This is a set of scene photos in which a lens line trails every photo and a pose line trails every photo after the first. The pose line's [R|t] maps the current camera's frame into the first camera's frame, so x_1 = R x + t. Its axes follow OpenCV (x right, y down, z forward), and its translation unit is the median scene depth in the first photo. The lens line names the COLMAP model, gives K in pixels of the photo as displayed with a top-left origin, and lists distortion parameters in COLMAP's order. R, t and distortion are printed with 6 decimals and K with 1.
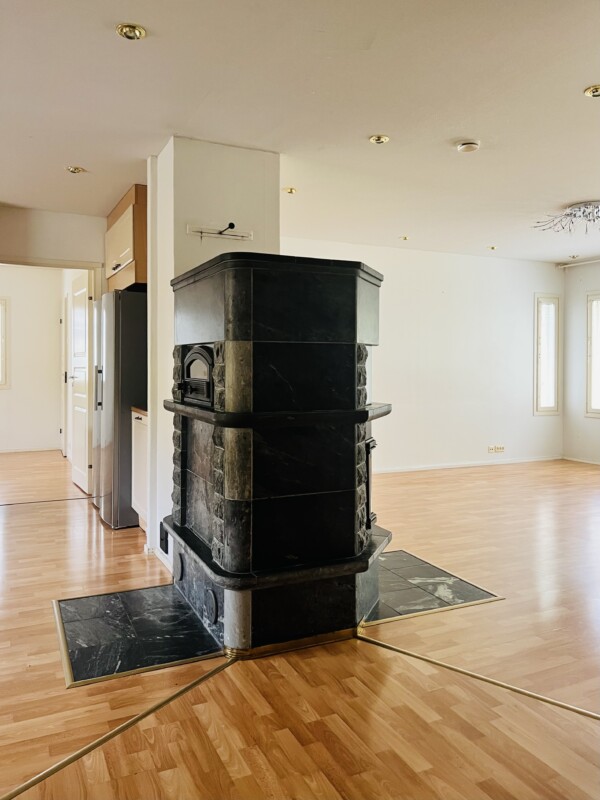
lens RADIAL K [[617.7, 0, 302.3], [0, 617.7, 369.6], [0, 0, 1]] dist [0.070254, -0.085564]
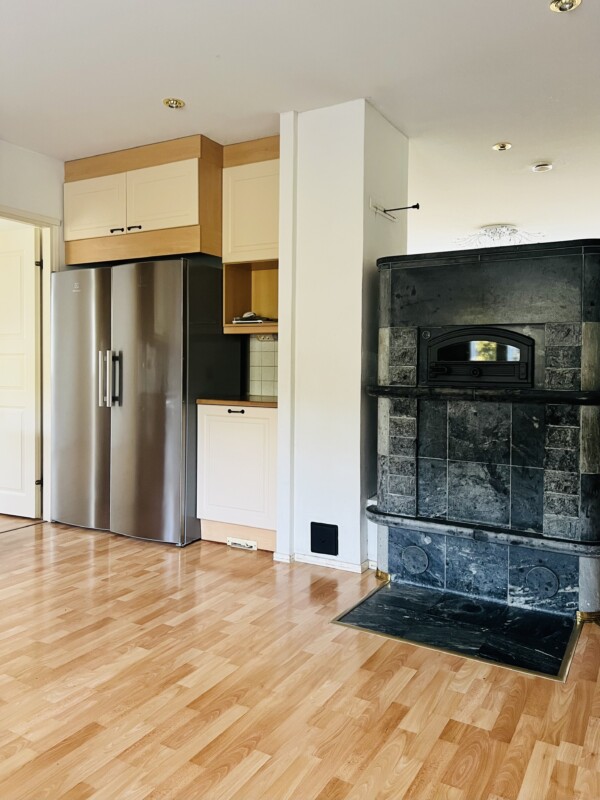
lens RADIAL K [[617.7, 0, 302.3], [0, 617.7, 369.6], [0, 0, 1]] dist [0.070254, -0.085564]
pose [[0.824283, -0.006001, 0.566145, -0.961620], [0.002049, 0.999969, 0.007617, 0.020858], [-0.566174, -0.005119, 0.824270, 0.346357]]
